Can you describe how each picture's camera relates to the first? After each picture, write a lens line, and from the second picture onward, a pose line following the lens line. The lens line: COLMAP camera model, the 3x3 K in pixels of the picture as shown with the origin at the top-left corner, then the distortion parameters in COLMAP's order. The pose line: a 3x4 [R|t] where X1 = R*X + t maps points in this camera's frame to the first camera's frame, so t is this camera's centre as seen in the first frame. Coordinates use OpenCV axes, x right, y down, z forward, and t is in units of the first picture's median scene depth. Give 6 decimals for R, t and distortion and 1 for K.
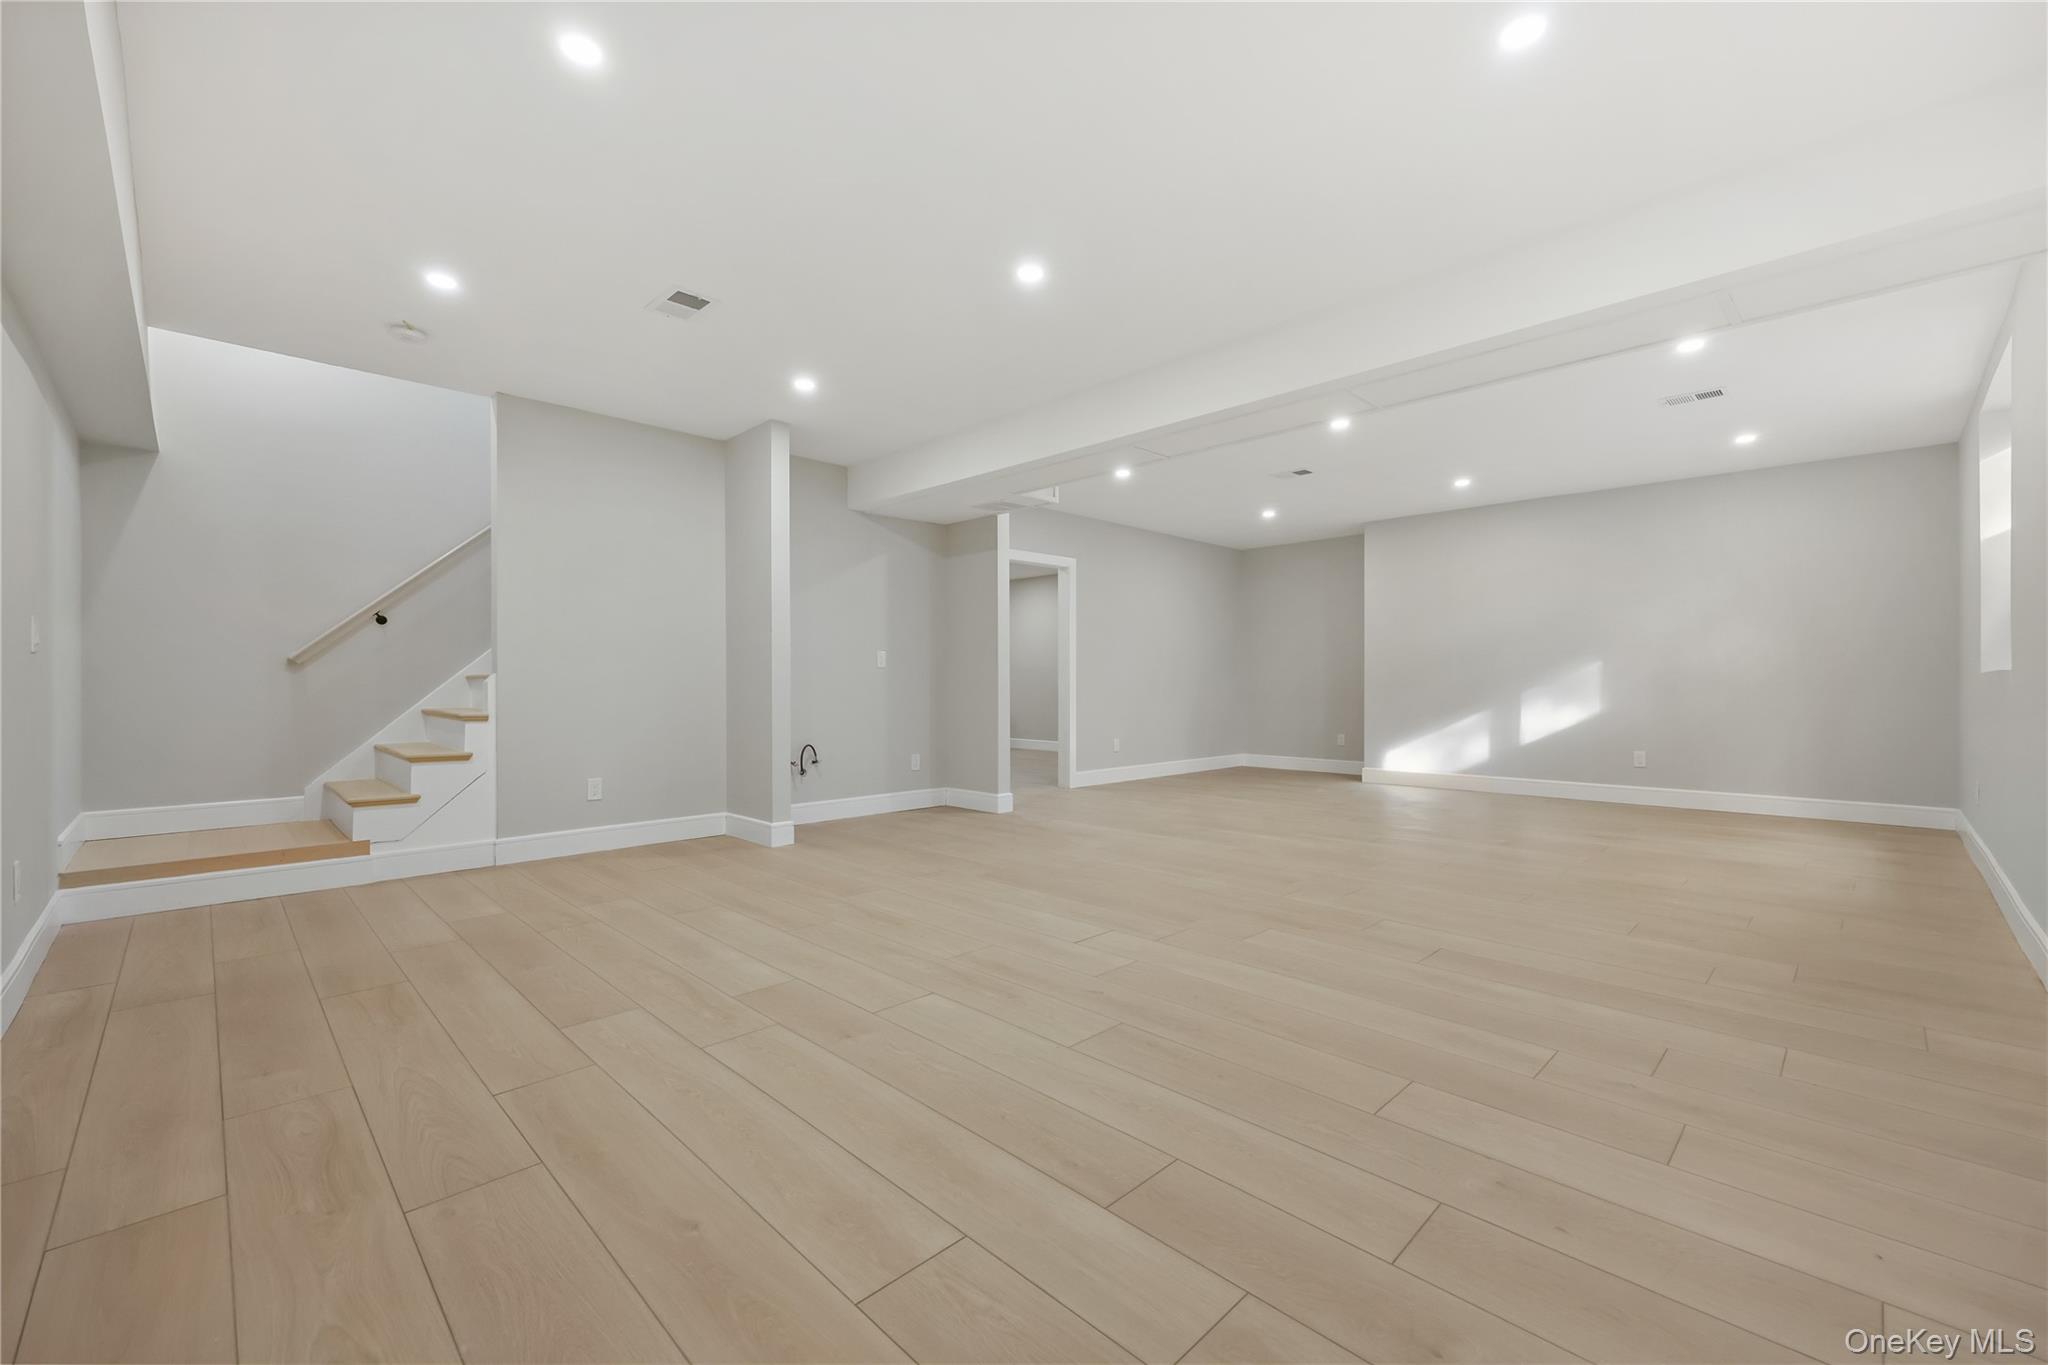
lens RADIAL K [[843.4, 0, 1024.0], [0, 843.4, 682.5], [0, 0, 1]] dist [0.000663, -0.000251]
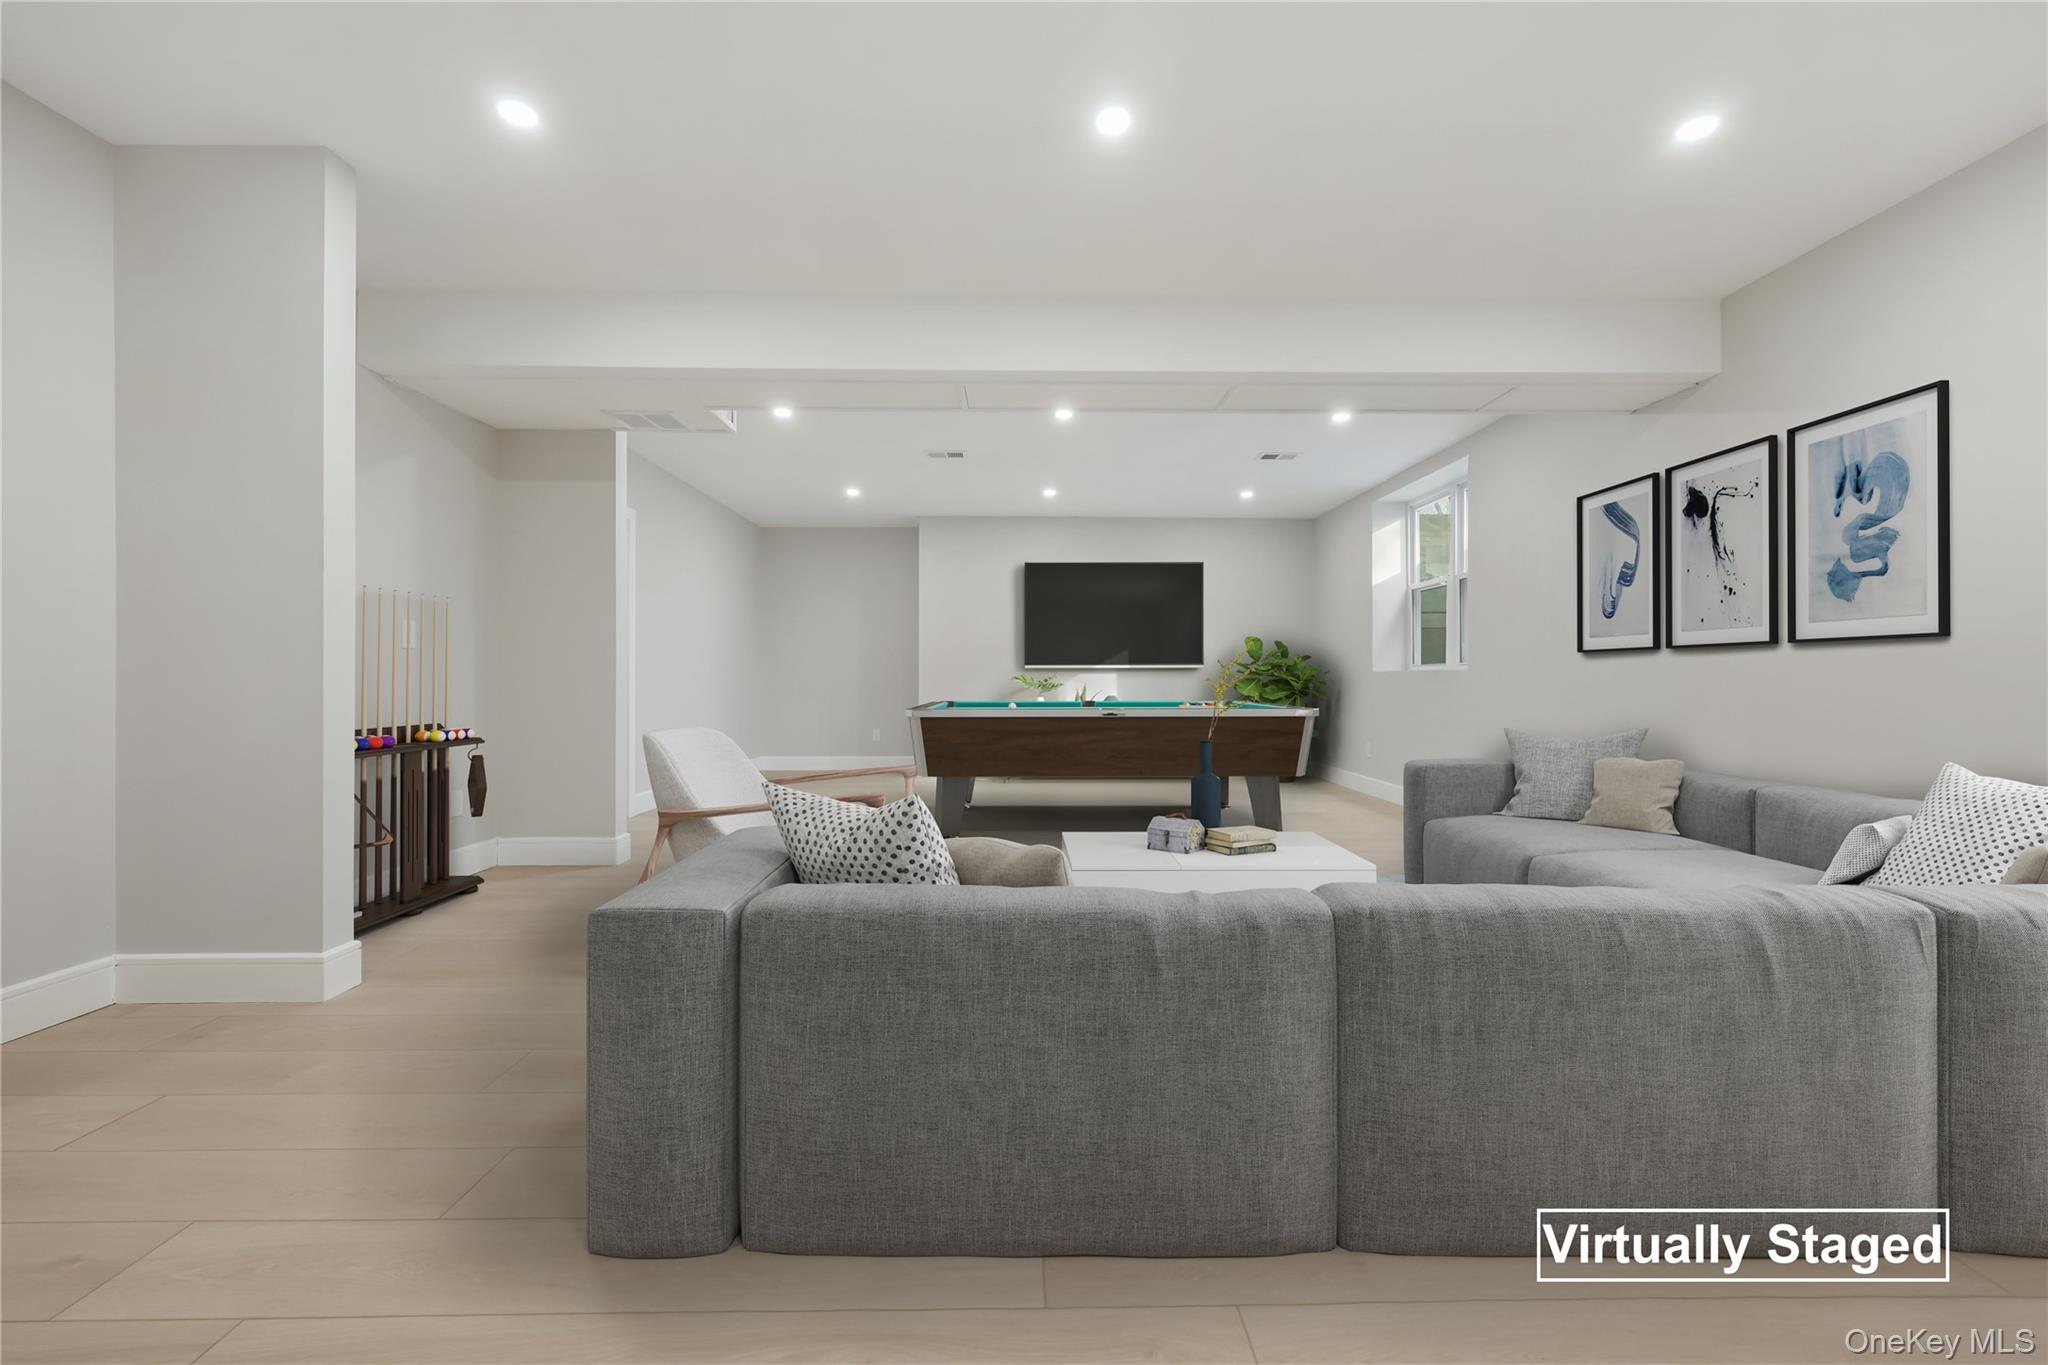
lens RADIAL K [[843.4, 0, 1024.0], [0, 843.4, 682.5], [0, 0, 1]] dist [0.000663, -0.000251]
pose [[0.692498, -0.000675, 0.721420, -0.302794], [-0.002020, 0.999994, 0.002875, 0.003507], [-0.721417, -0.003448, 0.692492, 0.288399]]
